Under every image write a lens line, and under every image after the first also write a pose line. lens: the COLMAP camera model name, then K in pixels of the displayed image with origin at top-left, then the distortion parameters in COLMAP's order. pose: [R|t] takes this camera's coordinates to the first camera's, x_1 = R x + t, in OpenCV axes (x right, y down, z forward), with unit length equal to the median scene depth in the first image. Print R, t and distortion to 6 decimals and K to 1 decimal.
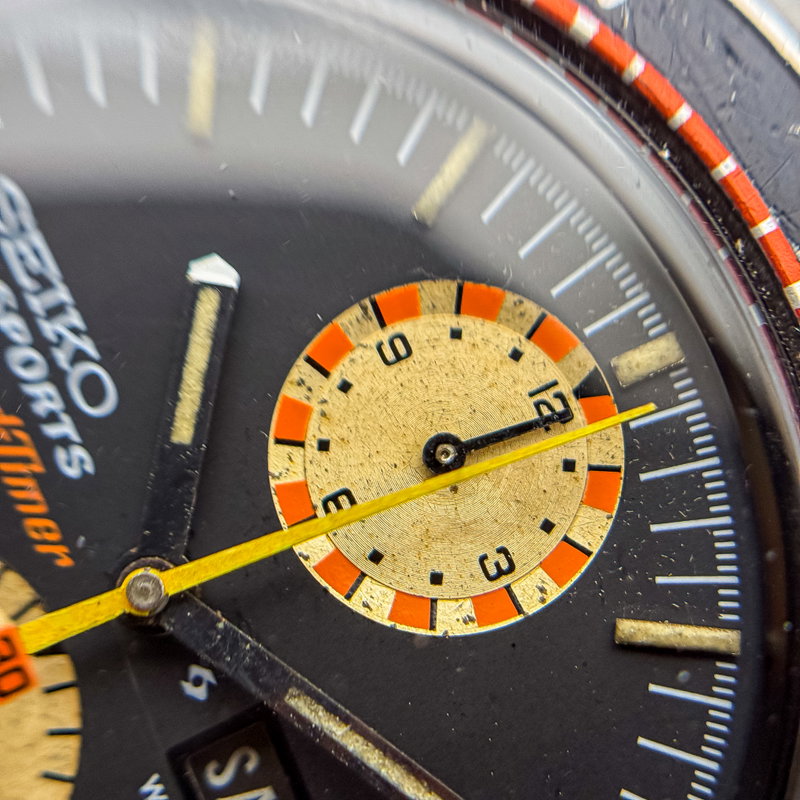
lens RADIAL K [[1616.5, 0, 427.7], [0, 1616.5, 425.8], [0, 0, 1]] dist [0.309141, 1.691478]
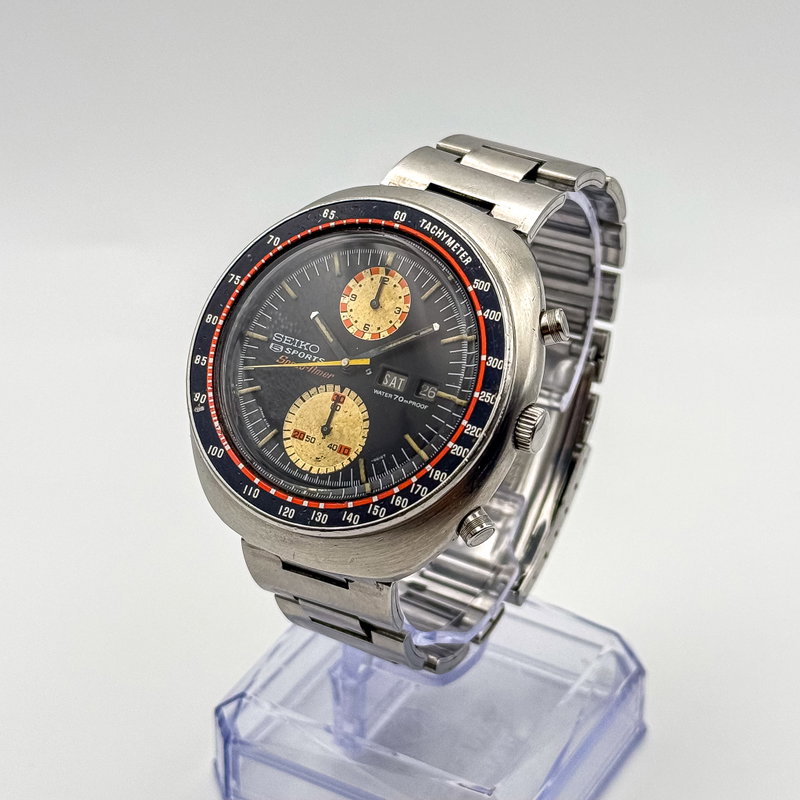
lens RADIAL K [[2142.0, 0, 400.0], [0, 2142.0, 400.0], [0, 0, 1]] dist [0.097261, 0.247501]
pose [[0.693648, -0.717702, -0.061286, 0.238409], [0.654550, 0.663550, -0.362305, 2.466571], [0.300693, 0.211197, 0.930043, -4.615414]]
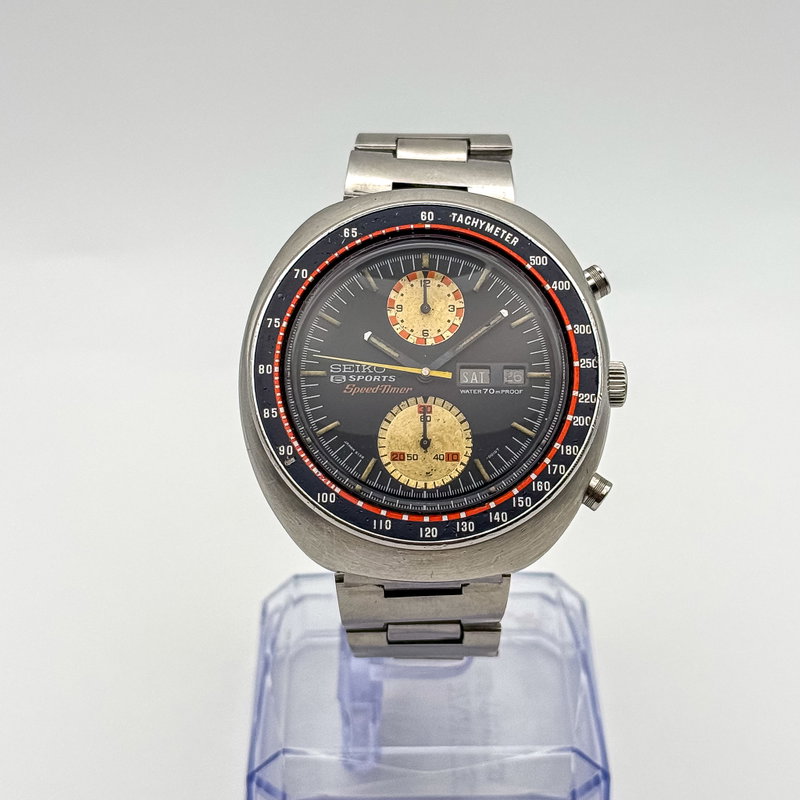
lens RADIAL K [[2142.0, 0, 400.0], [0, 2142.0, 400.0], [0, 0, 1]] dist [0.097261, 0.247501]
pose [[0.429225, -0.880891, 0.199492, -1.458222], [0.898490, 0.438965, 0.005142, 0.036908], [-0.092099, 0.177035, 0.979886, -4.886875]]
